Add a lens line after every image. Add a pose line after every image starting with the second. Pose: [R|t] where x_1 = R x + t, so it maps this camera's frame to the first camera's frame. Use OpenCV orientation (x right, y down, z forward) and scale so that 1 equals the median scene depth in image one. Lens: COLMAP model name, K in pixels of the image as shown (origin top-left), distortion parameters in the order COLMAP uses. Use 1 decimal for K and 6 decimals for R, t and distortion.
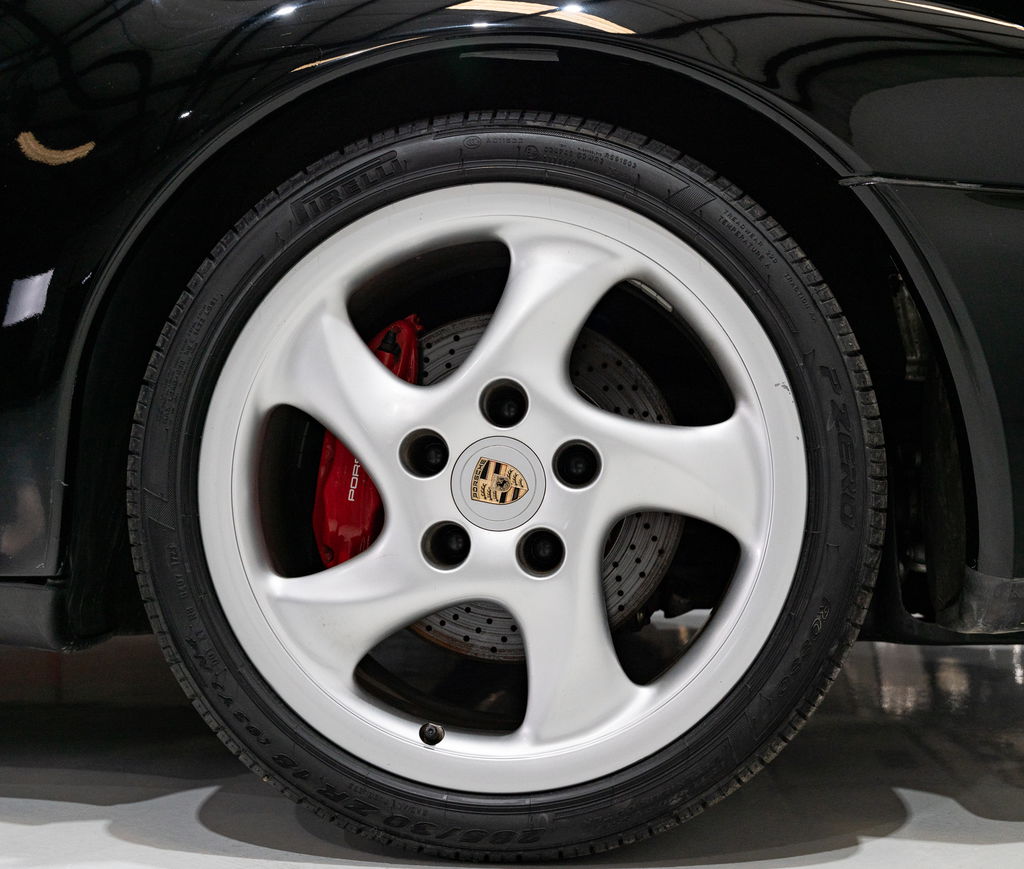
lens RADIAL K [[1298.9, 0, 512.9], [0, 1298.9, 433.6], [0, 0, 1]] dist [-0.009412, 0.000000]
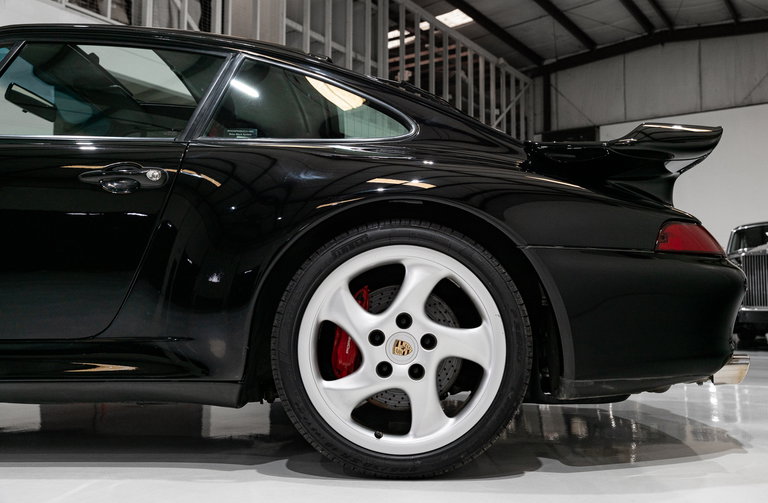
lens RADIAL K [[789.7, 0, 383.7], [0, 789.7, 252.7], [0, 0, 1]] dist [0.002835, 0.000000]
pose [[0.997285, 0.008290, 0.073171, -0.182816], [-0.005351, 0.999175, -0.040265, -0.104173], [-0.073445, 0.039764, 0.996506, -0.772731]]
